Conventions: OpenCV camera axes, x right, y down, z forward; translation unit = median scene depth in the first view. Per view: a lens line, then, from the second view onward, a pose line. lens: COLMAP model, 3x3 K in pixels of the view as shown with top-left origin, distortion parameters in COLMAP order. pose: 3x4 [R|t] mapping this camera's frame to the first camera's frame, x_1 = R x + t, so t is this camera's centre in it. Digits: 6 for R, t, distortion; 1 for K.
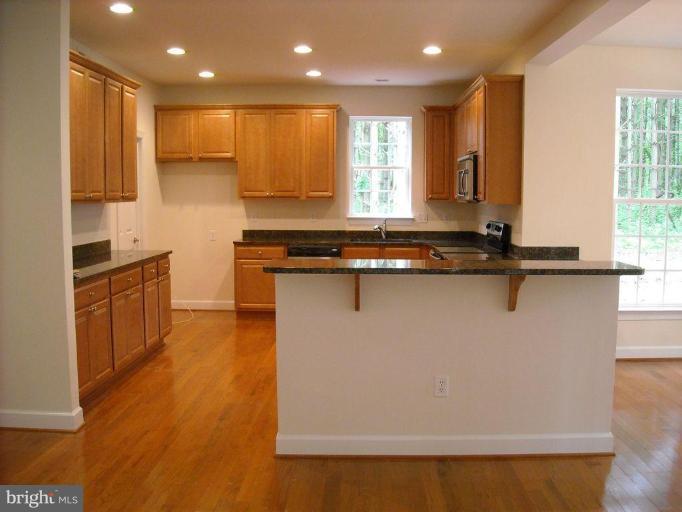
lens RADIAL K [[683.6, 0, 334.3], [0, 683.6, 254.2], [0, 0, 1]] dist [-0.138199, 0.000000]
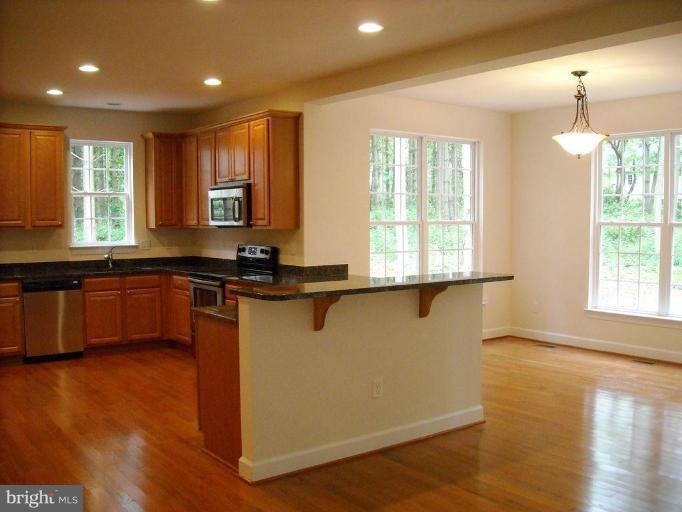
lens RADIAL K [[683.6, 0, 342.9], [0, 683.6, 258.8], [0, 0, 1]] dist [-0.138199, 0.000000]
pose [[0.793666, -0.042090, 0.606896, -0.258057], [0.061423, 0.998050, -0.011109, -0.005372], [-0.605245, 0.046094, 0.794704, 0.053035]]
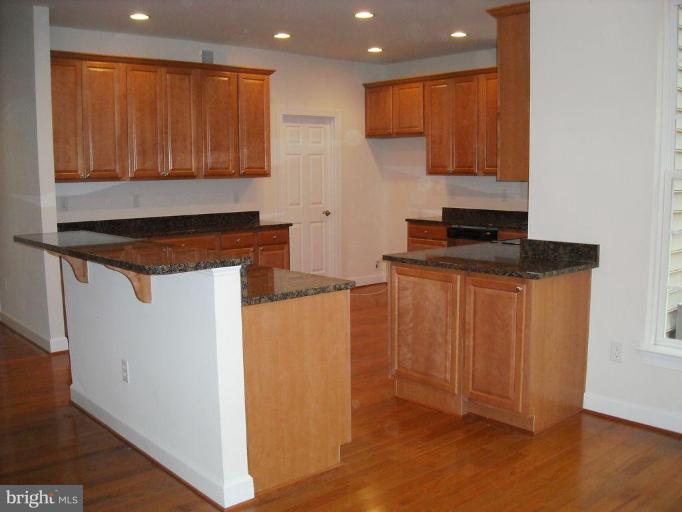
lens RADIAL K [[683.6, 0, 337.4], [0, 683.6, 262.7], [0, 0, 1]] dist [-0.138199, 0.000000]
pose [[0.668142, 0.090580, -0.738499, 0.511397], [-0.056200, 0.995870, 0.071301, -0.019650], [0.741908, -0.006135, 0.670474, 0.268618]]
